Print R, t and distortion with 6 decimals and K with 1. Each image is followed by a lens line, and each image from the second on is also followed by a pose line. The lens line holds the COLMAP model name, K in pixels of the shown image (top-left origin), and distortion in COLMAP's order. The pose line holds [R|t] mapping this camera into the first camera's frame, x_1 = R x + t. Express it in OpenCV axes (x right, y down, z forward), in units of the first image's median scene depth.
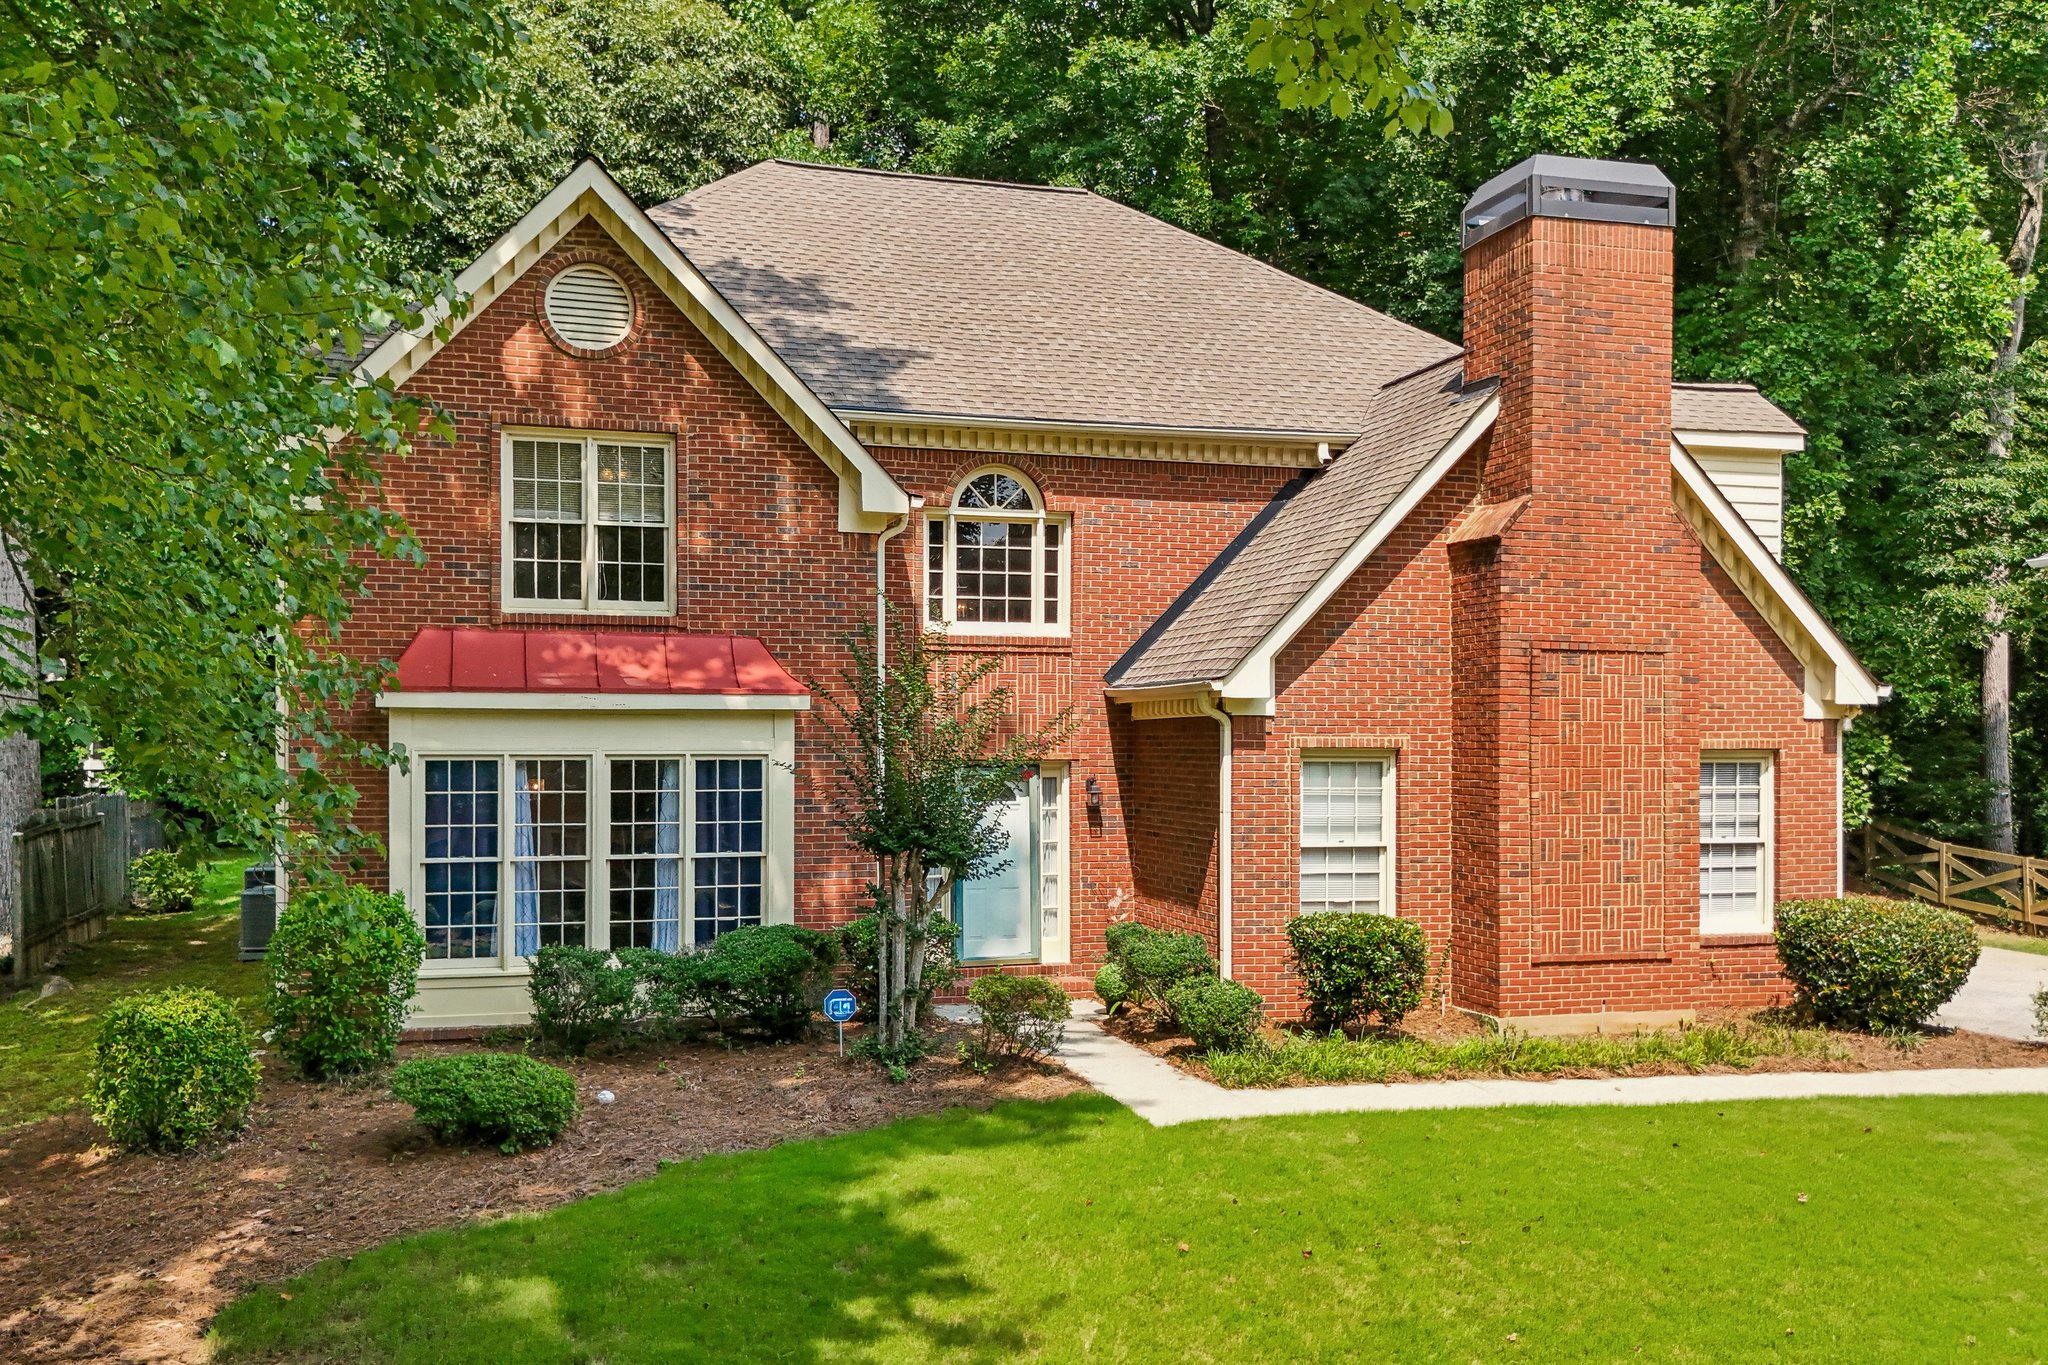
lens RADIAL K [[1806.3, 0, 1020.7], [0, 1806.3, 755.9], [0, 0, 1]] dist [0.087437, -0.166944]
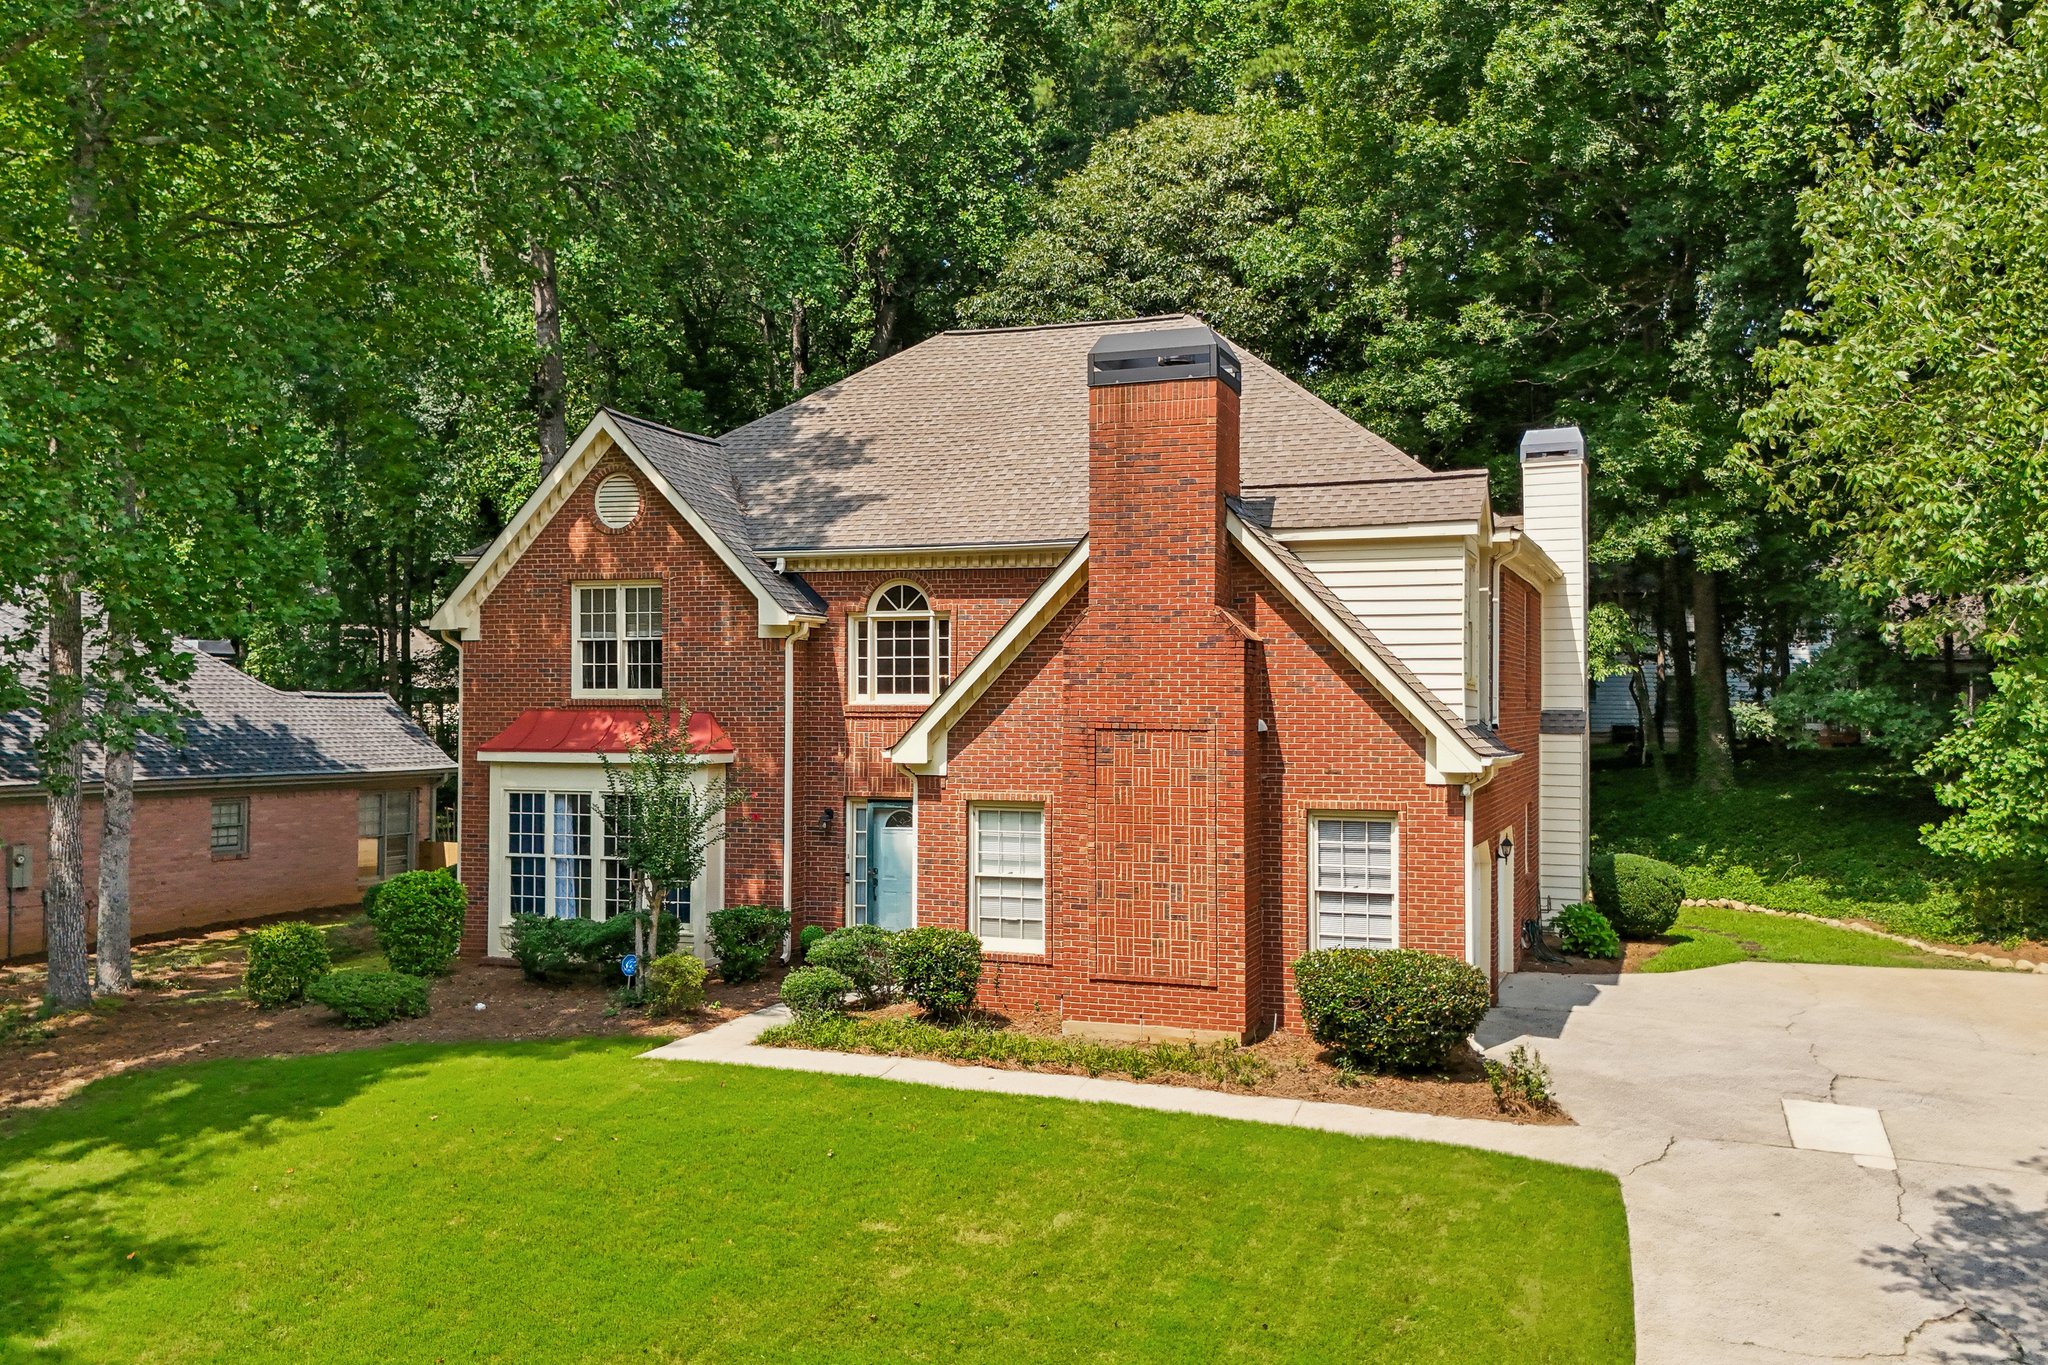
lens RADIAL K [[1785.1, 0, 1030.7], [0, 1785.1, 683.9], [0, 0, 1]] dist [0.092321, -0.130019]
pose [[0.806082, -0.006394, -0.591770, 0.935759], [-0.003757, 0.999866, -0.015922, -0.066703], [0.591793, 0.015058, 0.805950, -0.021061]]
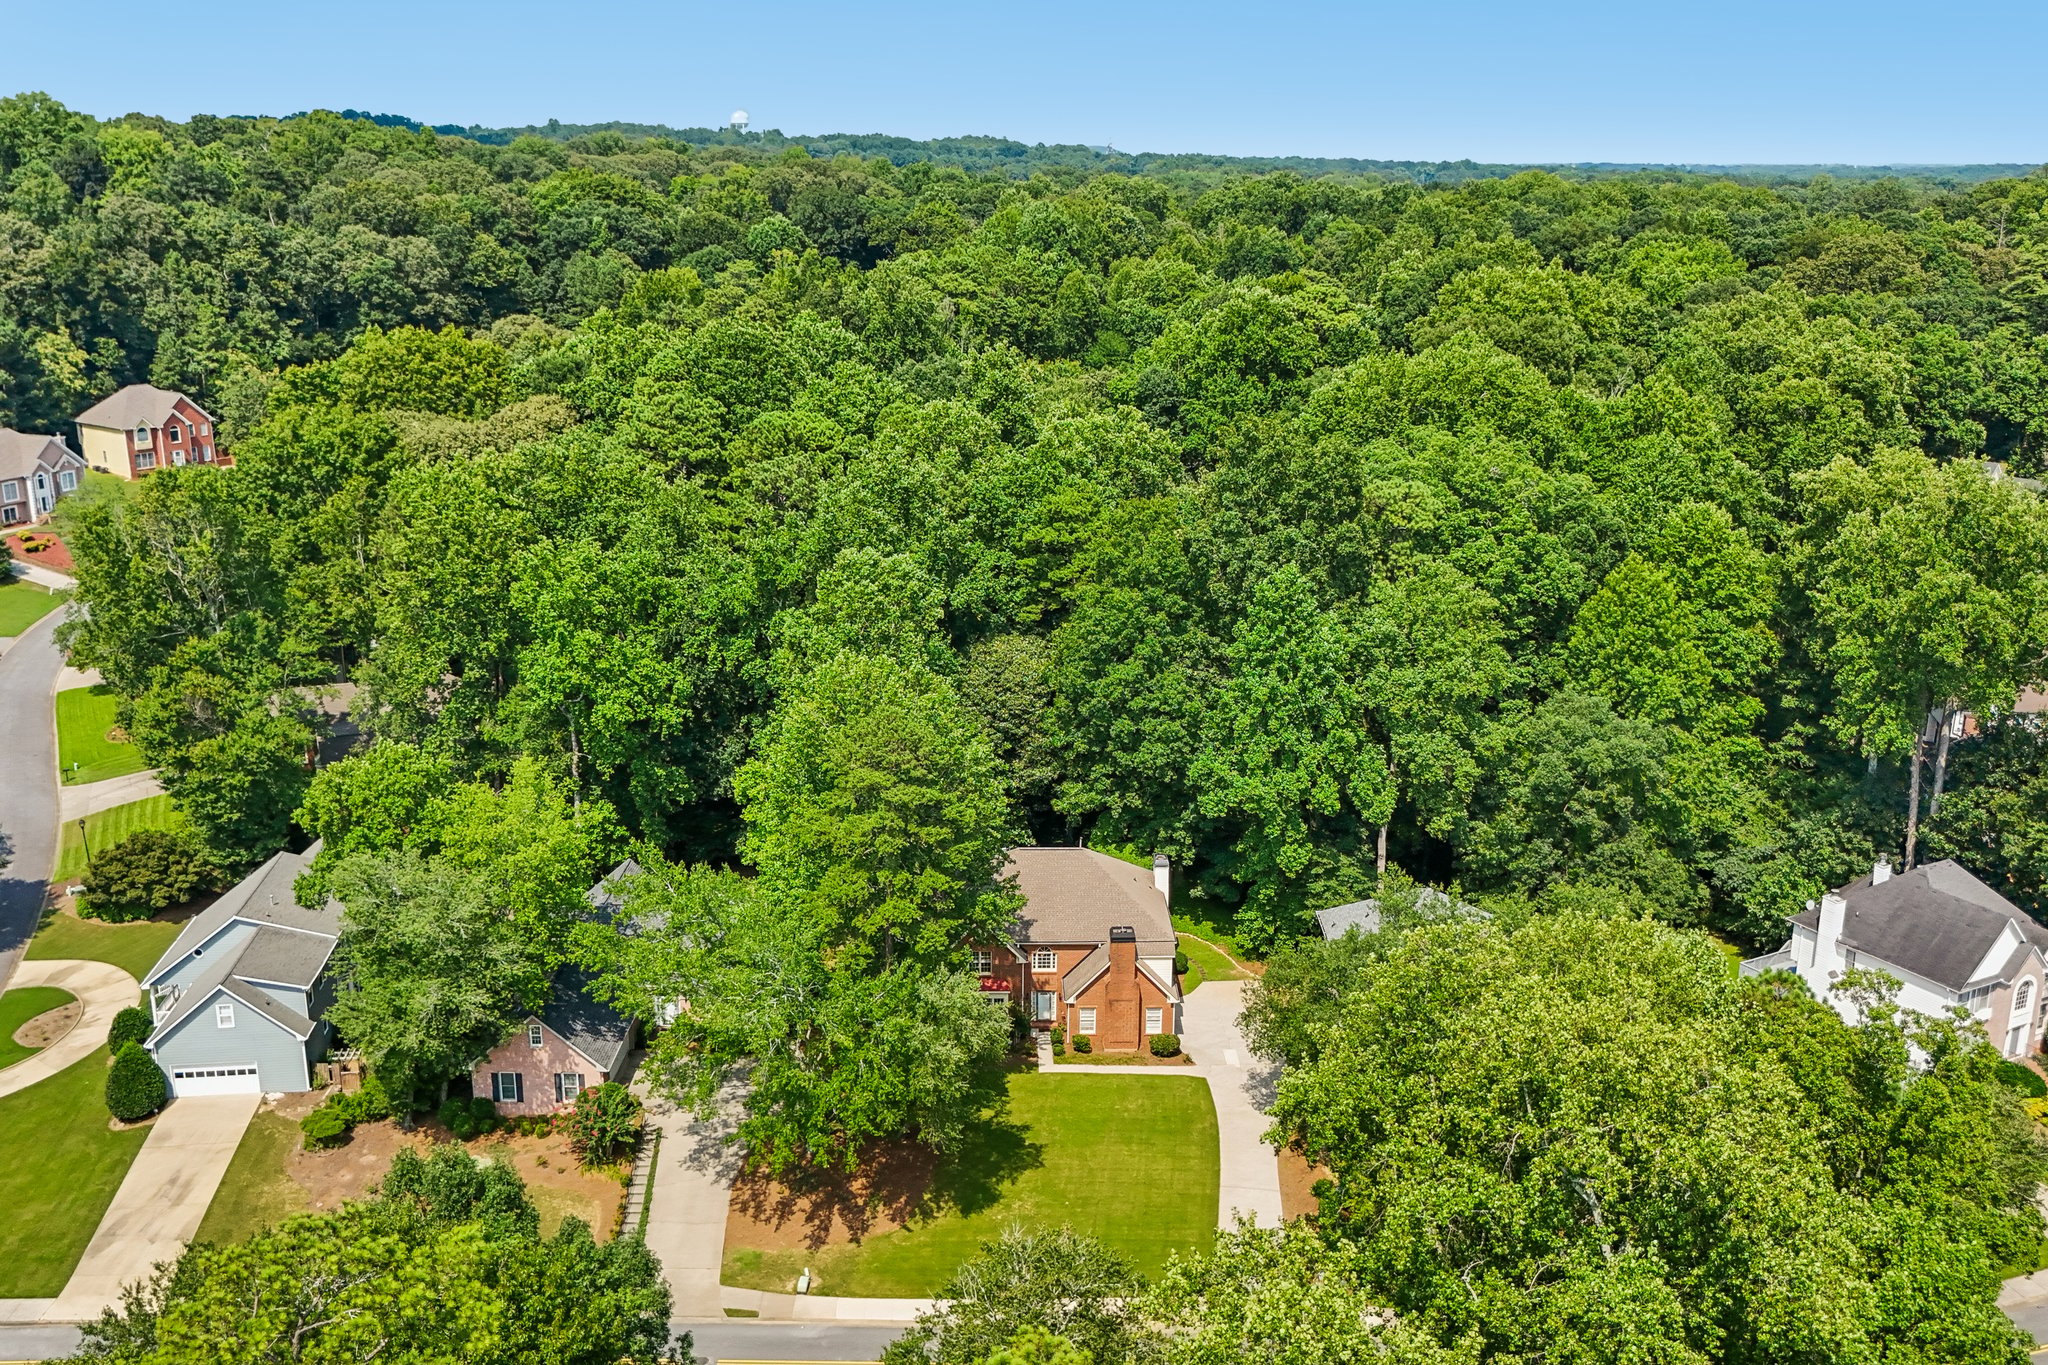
lens RADIAL K [[1786.3, 0, 1024.0], [0, 1786.3, 682.5], [0, 0, 1]] dist [0.121067, -0.223974]
pose [[0.967855, 0.077516, -0.239267, 1.430575], [-0.007498, 0.959791, 0.280617, -2.983855], [0.251398, -0.269802, 0.929519, -4.854395]]
